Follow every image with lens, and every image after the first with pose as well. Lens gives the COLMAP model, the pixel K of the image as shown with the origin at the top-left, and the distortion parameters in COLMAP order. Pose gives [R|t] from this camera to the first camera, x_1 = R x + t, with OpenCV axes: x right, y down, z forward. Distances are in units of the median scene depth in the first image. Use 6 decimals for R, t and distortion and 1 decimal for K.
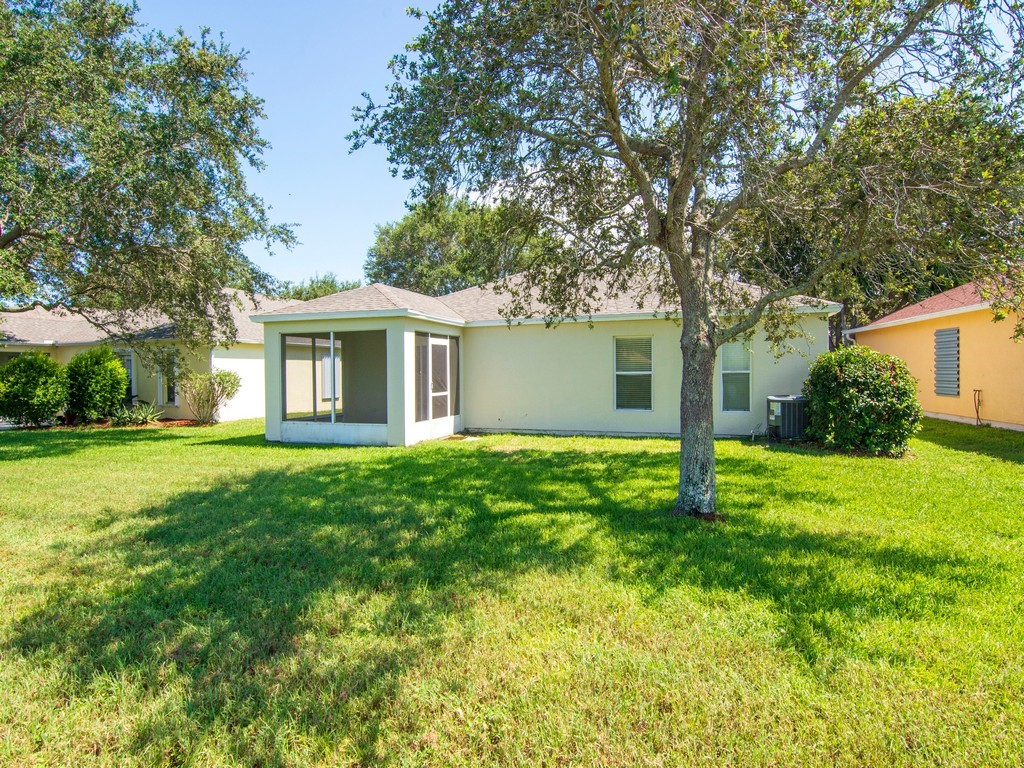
lens RADIAL K [[564.7, 0, 503.3], [0, 564.7, 377.2], [0, 0, 1]] dist [-0.004717, -0.001653]
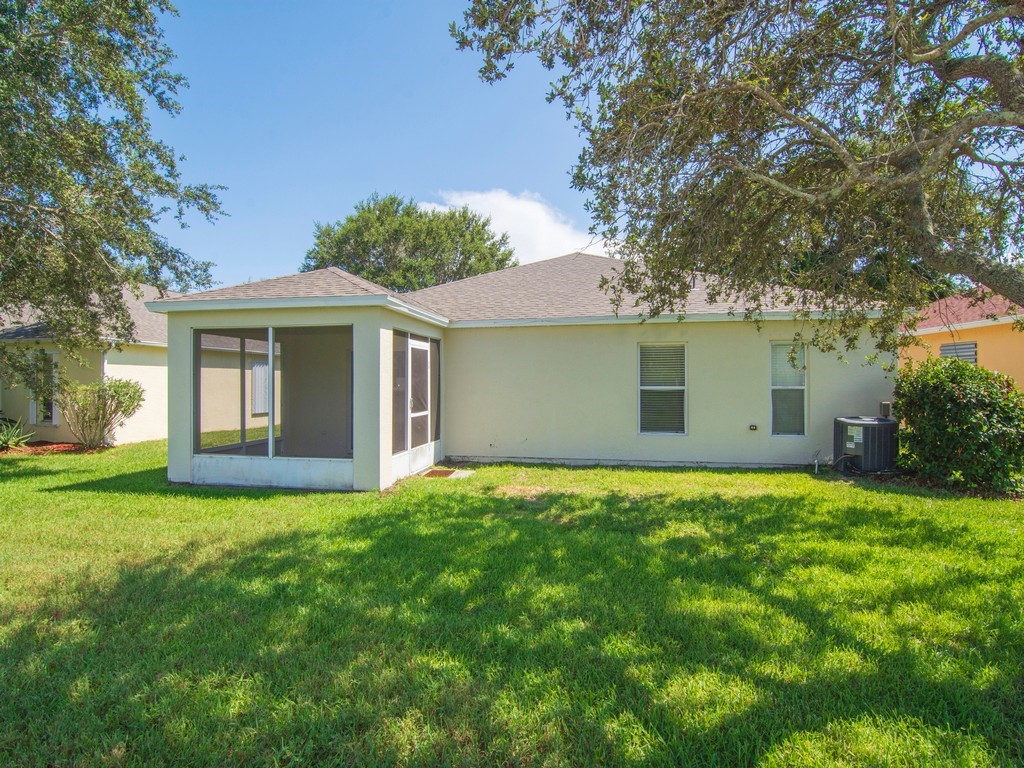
lens RADIAL K [[515.2, 0, 513.1], [0, 515.2, 380.6], [0, 0, 1]] dist [-0.020436, -0.000717]
pose [[0.986725, 0.008400, 0.162181, -0.094479], [-0.006080, 0.999872, -0.014796, -0.005511], [-0.162285, 0.013613, 0.986650, 0.279589]]
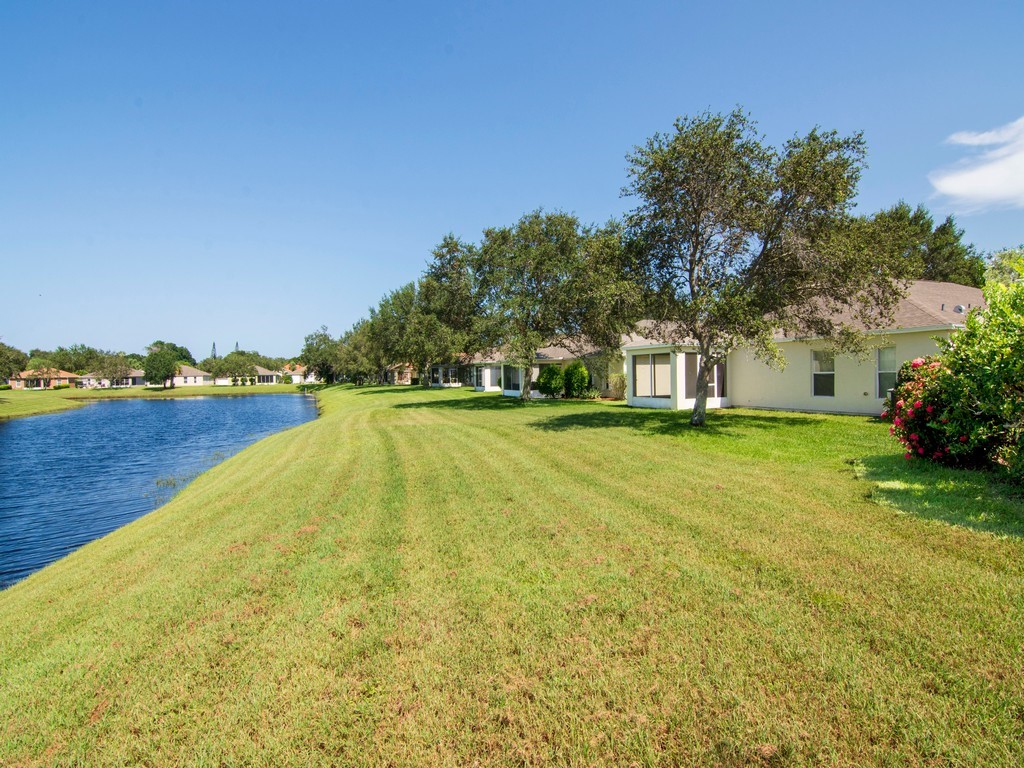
lens RADIAL K [[512.8, 0, 512.0], [0, 512.8, 384.0], [0, 0, 1]] dist [-0.002990, -0.000114]
pose [[0.671181, 0.011123, -0.741210, 0.650323], [0.004534, 0.999807, 0.019110, -0.007218], [0.741280, -0.016187, 0.671001, -0.552467]]
